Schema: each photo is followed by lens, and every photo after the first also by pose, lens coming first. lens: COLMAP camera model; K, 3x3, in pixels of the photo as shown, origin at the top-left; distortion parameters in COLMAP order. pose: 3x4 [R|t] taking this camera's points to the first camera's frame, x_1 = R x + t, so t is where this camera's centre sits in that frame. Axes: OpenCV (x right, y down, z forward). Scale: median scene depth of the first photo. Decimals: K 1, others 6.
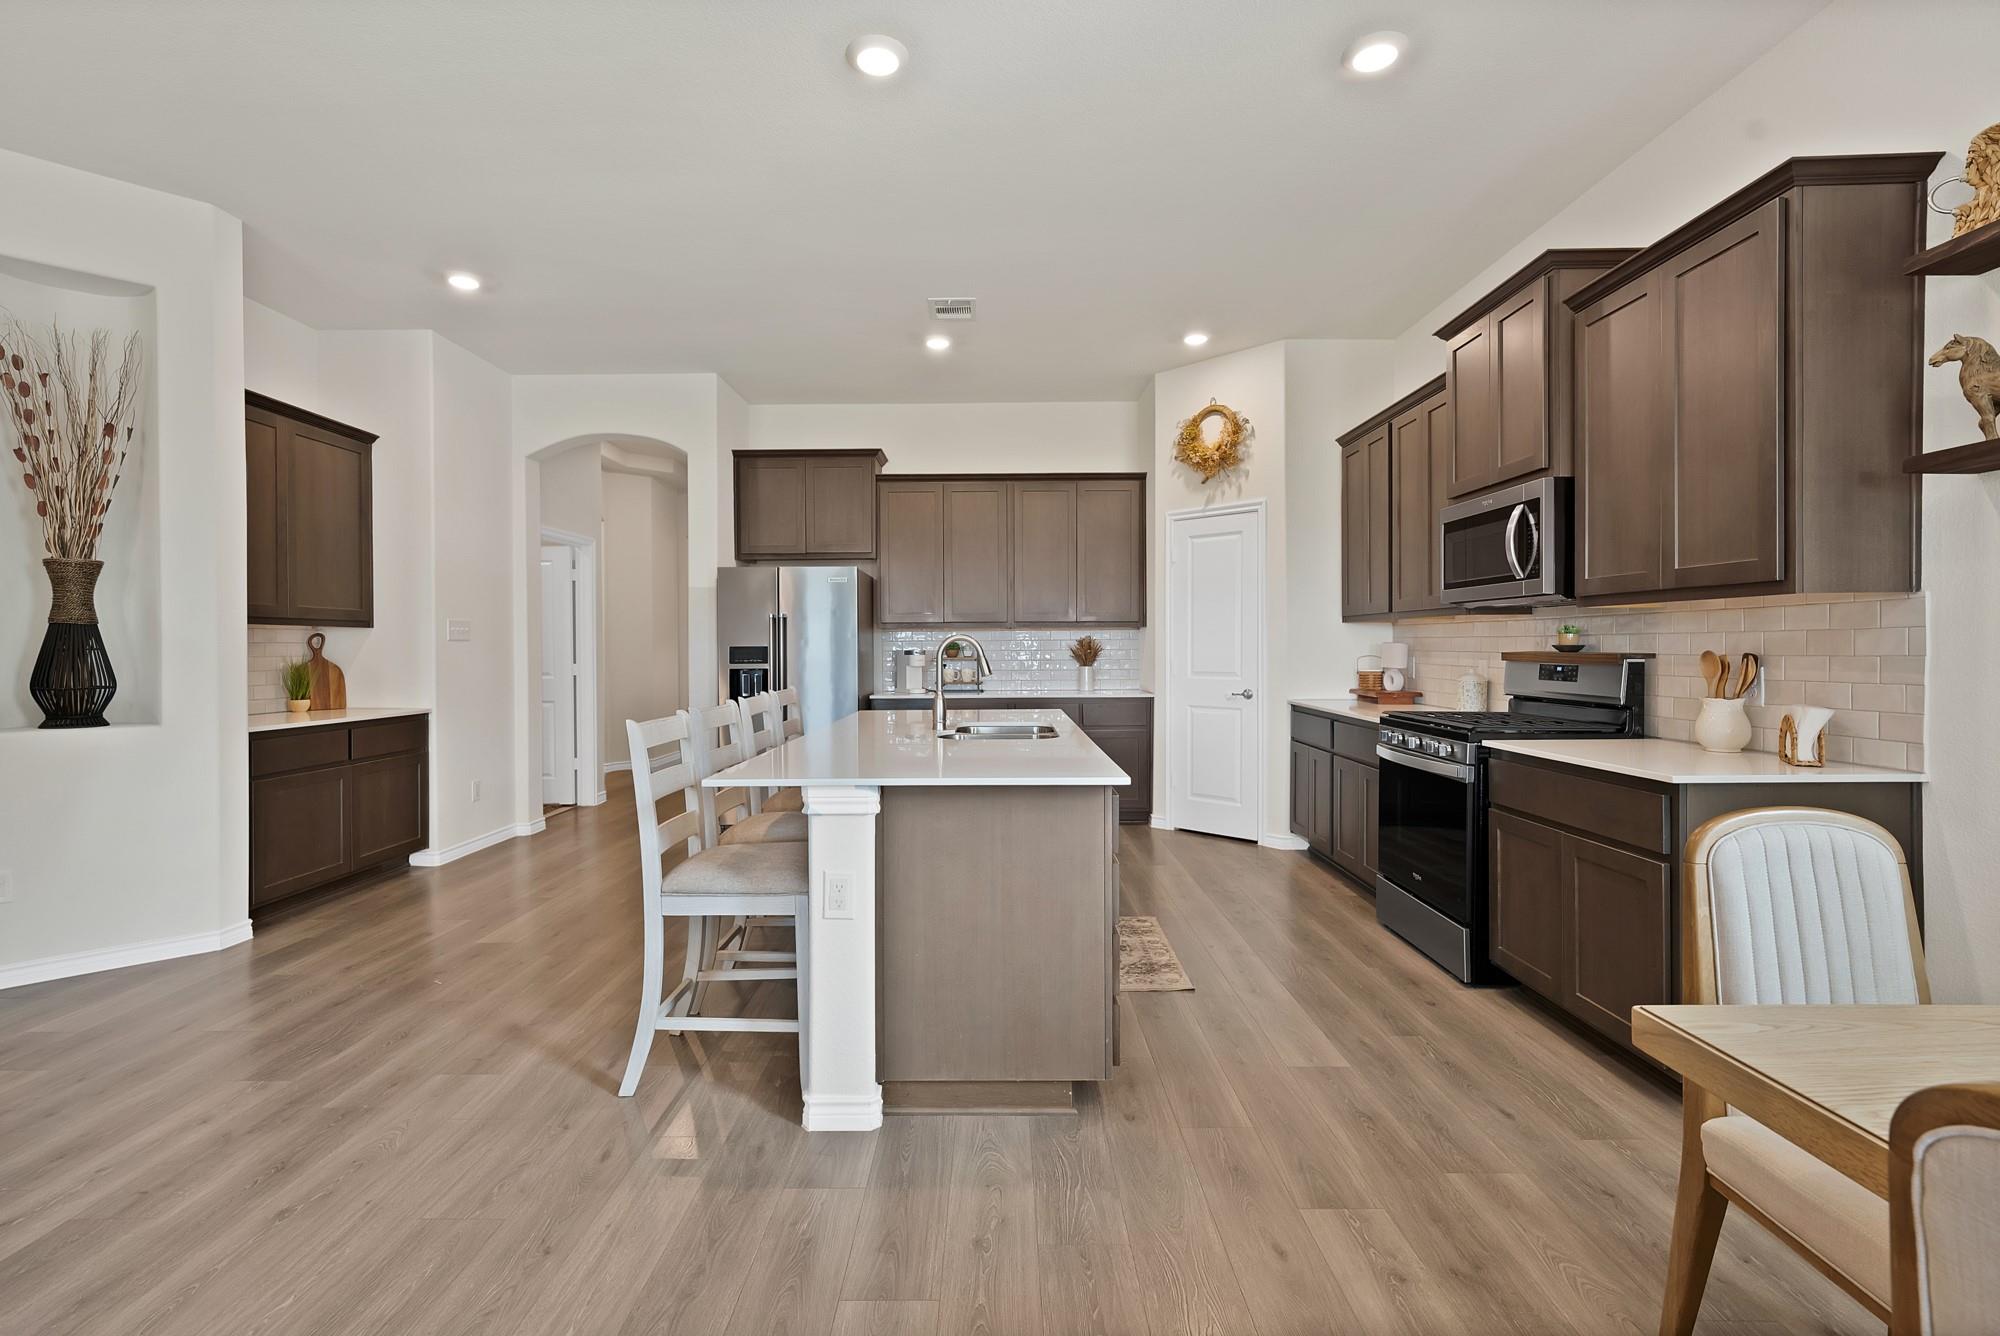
lens RADIAL K [[921.1, 0, 1010.6], [0, 921.1, 664.3], [0, 0, 1]] dist [-0.021806, 0.005330]
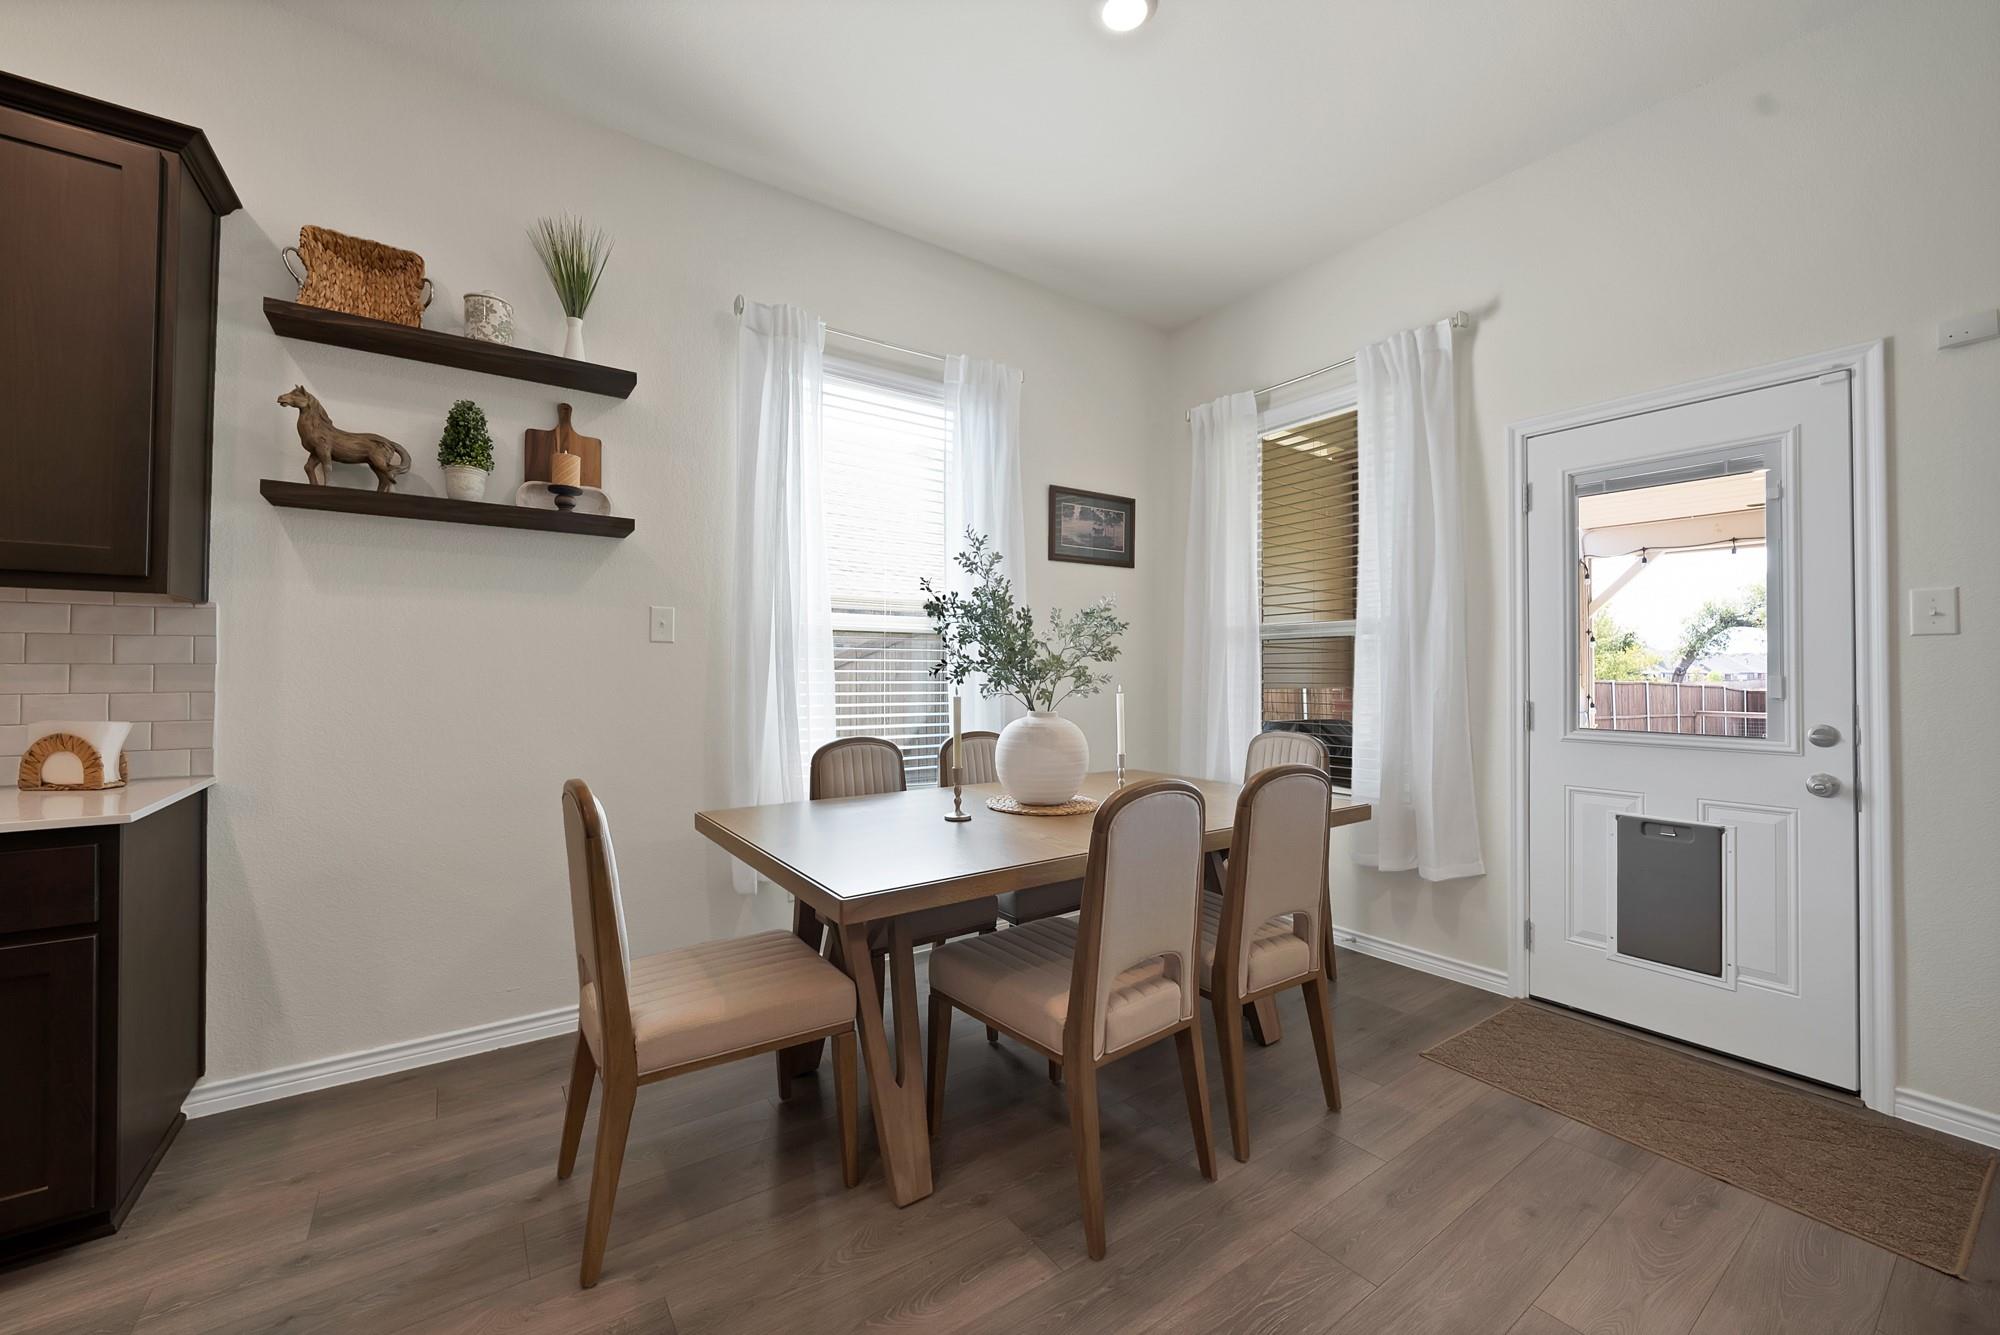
lens RADIAL K [[772.7, 0, 1003.6], [0, 772.7, 664.2], [0, 0, 1]] dist [-0.005399, 0.001422]
pose [[-0.567192, 0.011347, 0.823507, -0.103248], [0.014323, 0.999890, -0.003913, 0.003432], [-0.823461, 0.009576, -0.567292, 0.349376]]
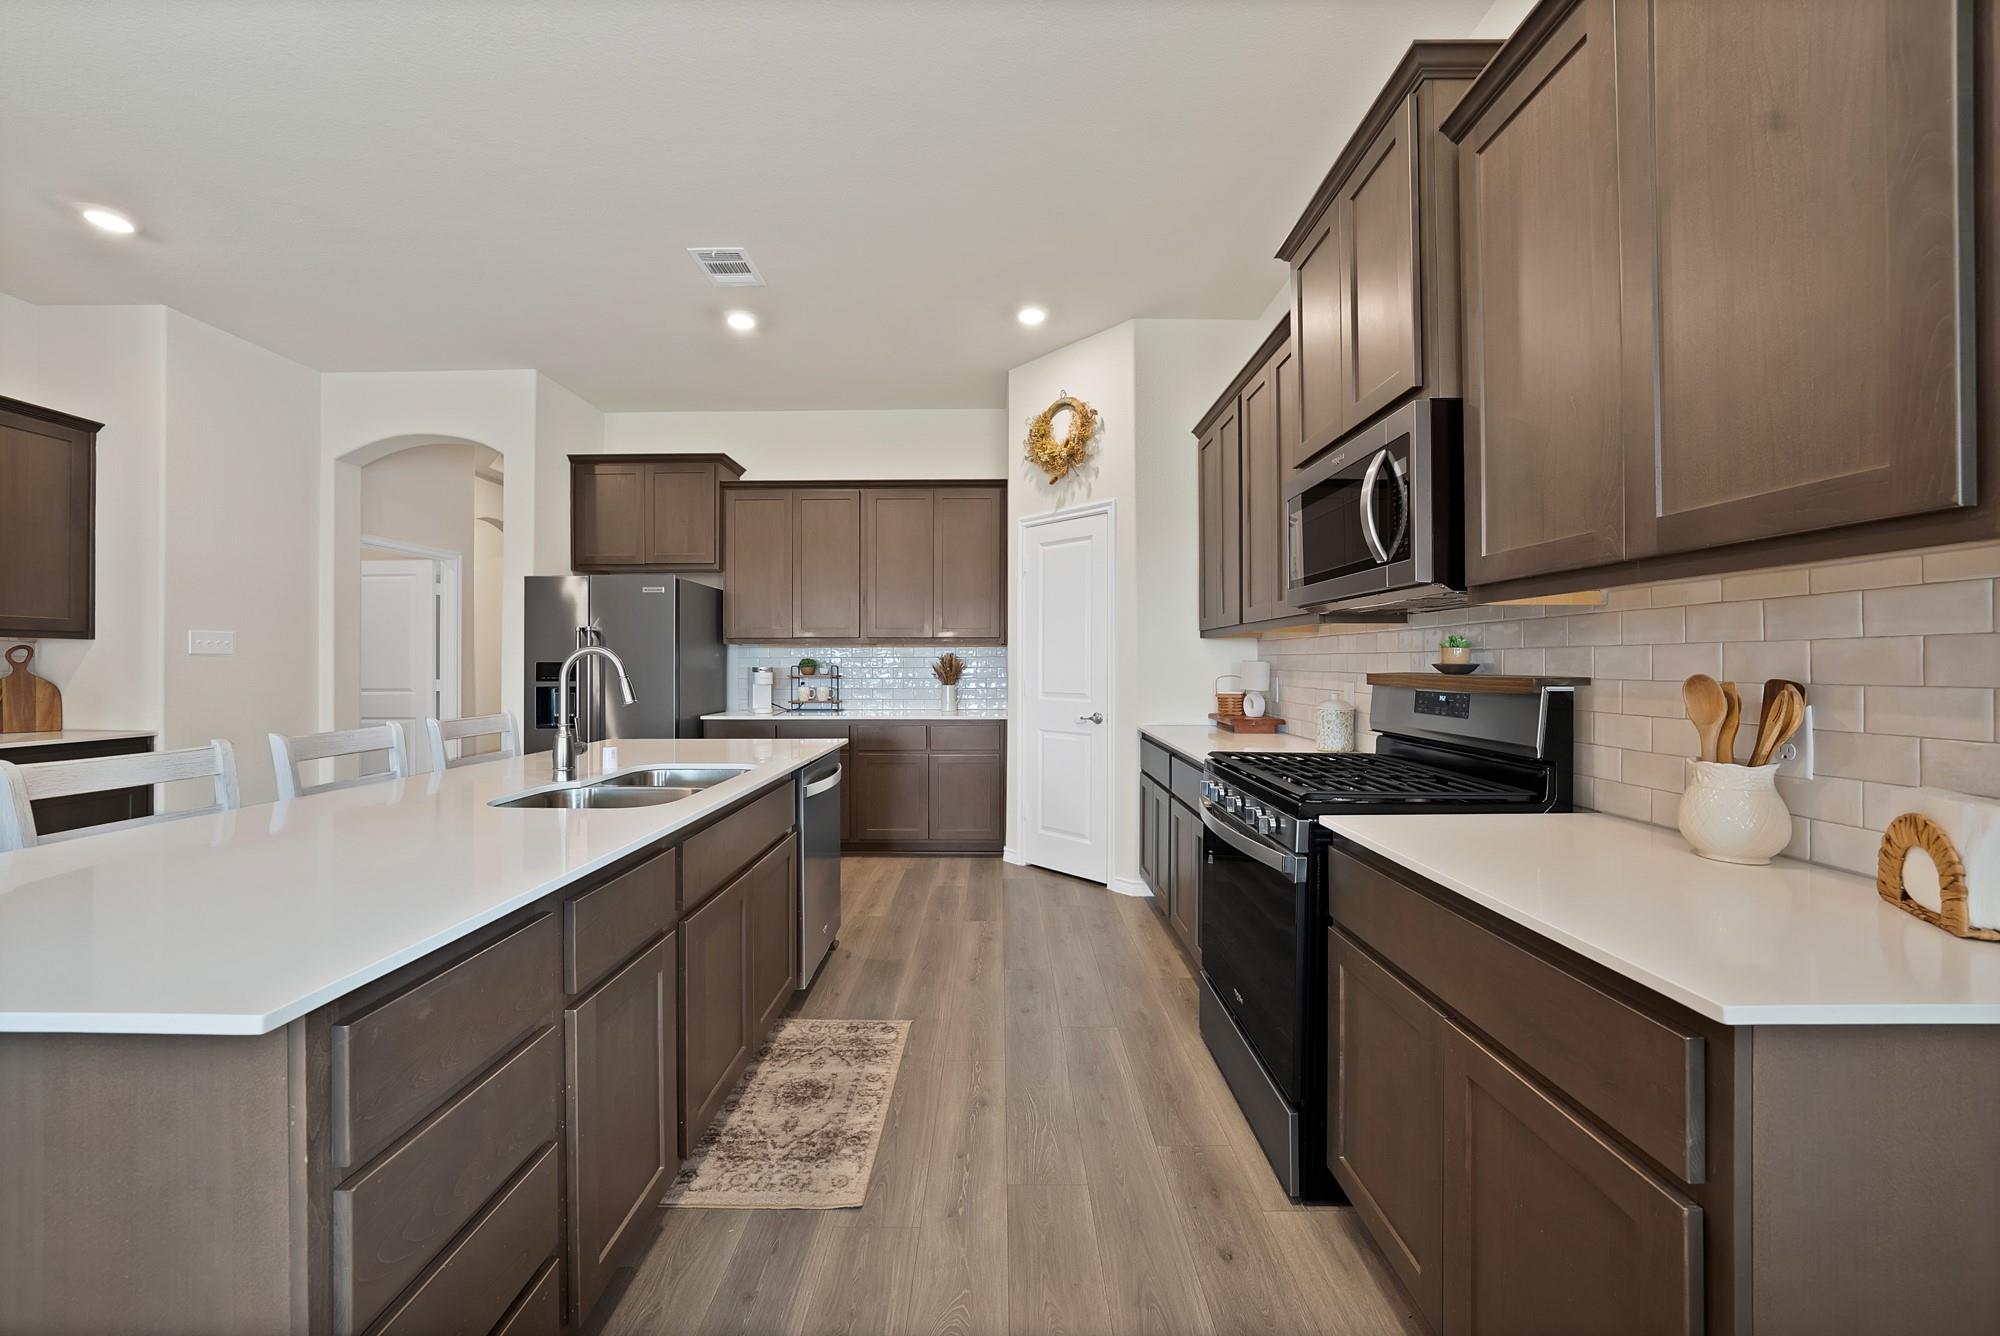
lens RADIAL K [[723.3, 0, 1021.0], [0, 723.3, 666.1], [0, 0, 1]] dist [-0.019065, 0.002958]
pose [[0.999993, 0.003561, -0.000833, 0.200509], [-0.003574, 0.999853, -0.016794, -0.006533], [0.000773, 0.016797, 0.999859, 0.324726]]
